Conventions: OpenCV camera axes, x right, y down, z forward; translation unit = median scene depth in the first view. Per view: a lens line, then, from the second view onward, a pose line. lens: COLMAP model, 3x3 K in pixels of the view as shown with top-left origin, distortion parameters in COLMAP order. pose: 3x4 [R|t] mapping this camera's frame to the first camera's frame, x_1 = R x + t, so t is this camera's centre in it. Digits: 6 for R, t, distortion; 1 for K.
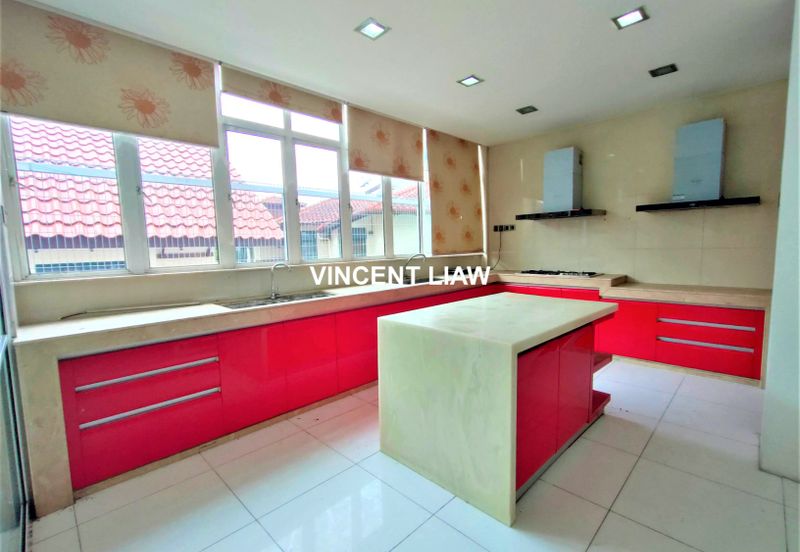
lens RADIAL K [[366.1, 0, 400.5], [0, 366.1, 273.5], [0, 0, 1]] dist [-0.001813, -0.000158]
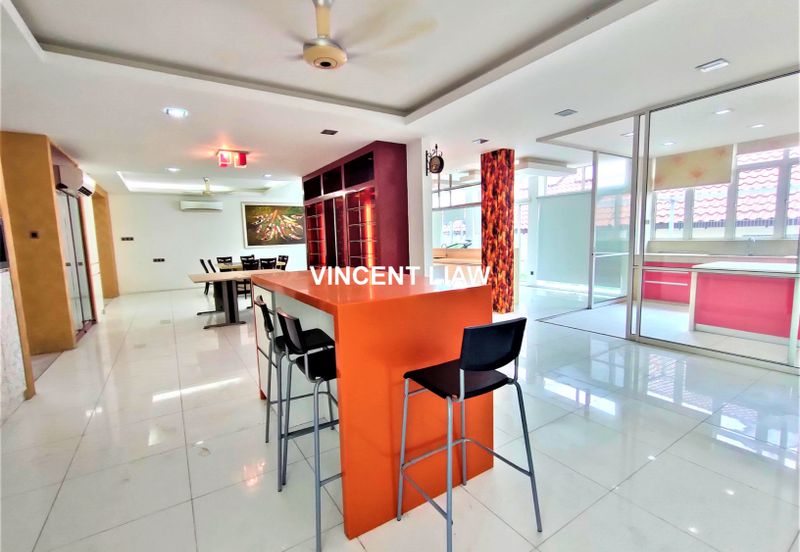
lens RADIAL K [[366.1, 0, 402.1], [0, 366.1, 276.9], [0, 0, 1]] dist [-0.001813, -0.000158]
pose [[-0.208856, 0.129203, -0.969374, 1.906204], [-0.054575, 0.988150, 0.143464, 0.018168], [0.976422, 0.082867, -0.199330, -0.419710]]
